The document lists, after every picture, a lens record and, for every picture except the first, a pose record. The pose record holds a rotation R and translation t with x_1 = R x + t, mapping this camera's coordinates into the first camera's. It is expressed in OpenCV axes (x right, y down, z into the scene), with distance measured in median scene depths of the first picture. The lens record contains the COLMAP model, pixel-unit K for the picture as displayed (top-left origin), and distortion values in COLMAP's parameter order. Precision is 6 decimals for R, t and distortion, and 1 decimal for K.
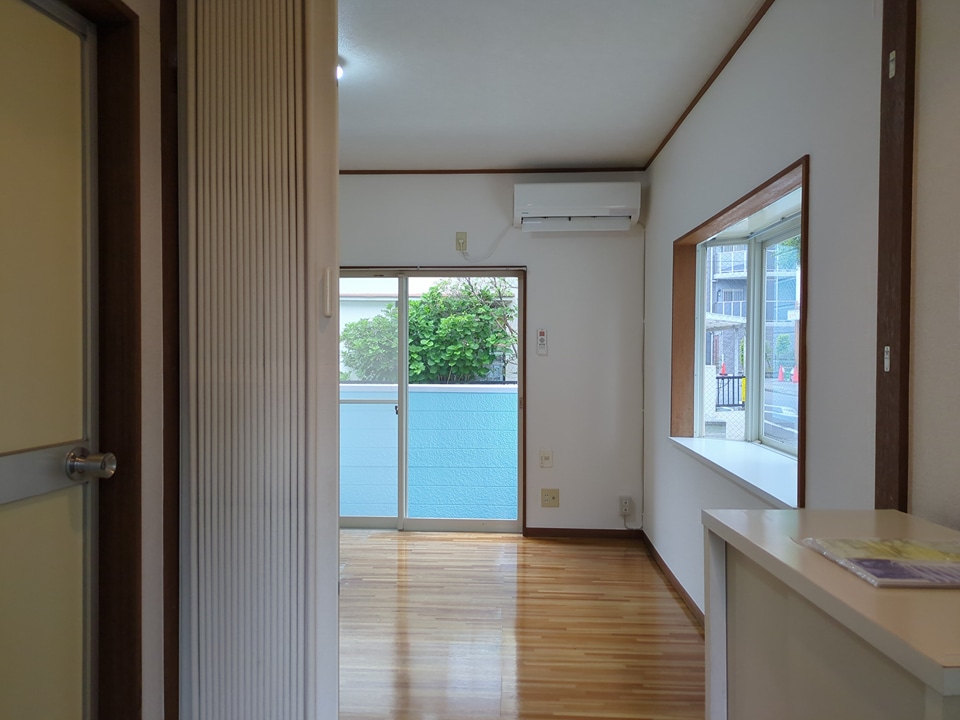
lens RADIAL K [[715.3, 0, 476.5], [0, 715.3, 362.9], [0, 0, 1]] dist [0.023083, -0.004793]
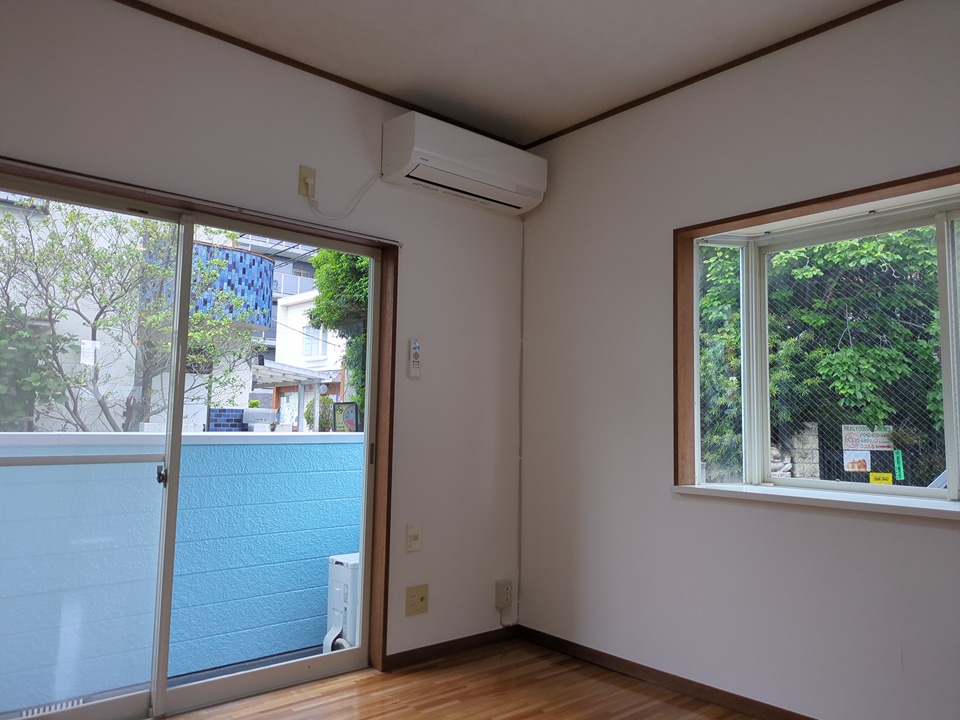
lens RADIAL K [[715.3, 0, 479.7], [0, 715.3, 354.3], [0, 0, 1]] dist [0.023083, -0.004793]
pose [[0.714811, 0.072490, 0.695550, -0.151847], [0.003690, 0.994208, -0.107409, 0.017781], [-0.699308, 0.079344, 0.710404, 0.227104]]
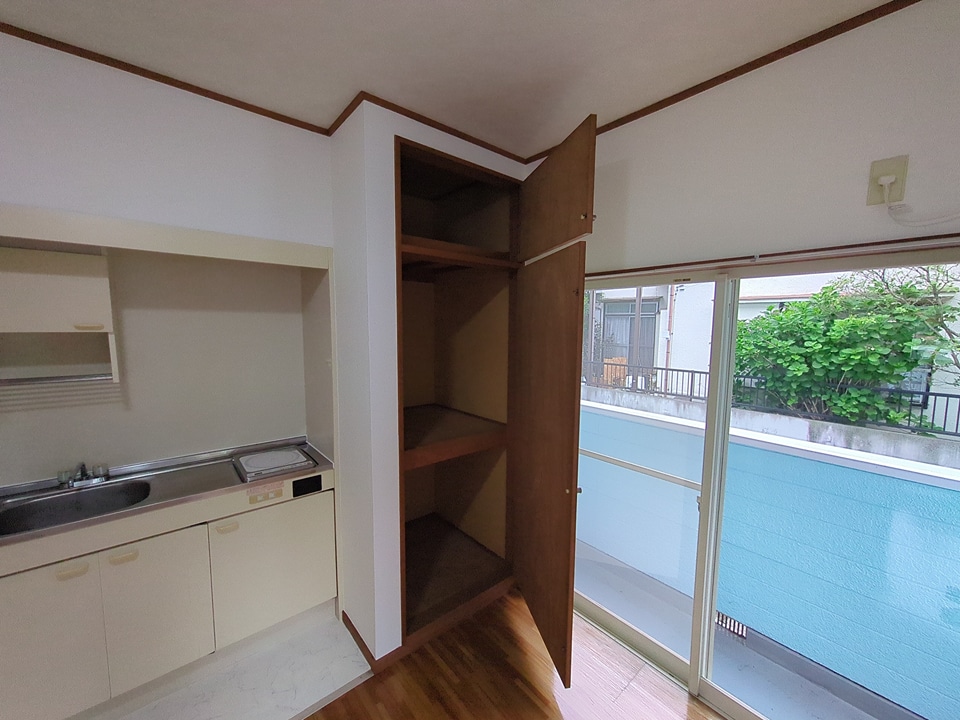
lens RADIAL K [[377.6, 0, 481.8], [0, 377.6, 362.3], [0, 0, 1]] dist [0.001239, -0.000062]
pose [[0.690648, 0.072404, -0.719558, -0.008422], [-0.020957, 0.996562, 0.080162, -0.036007], [0.722888, -0.040283, 0.689790, 0.313240]]
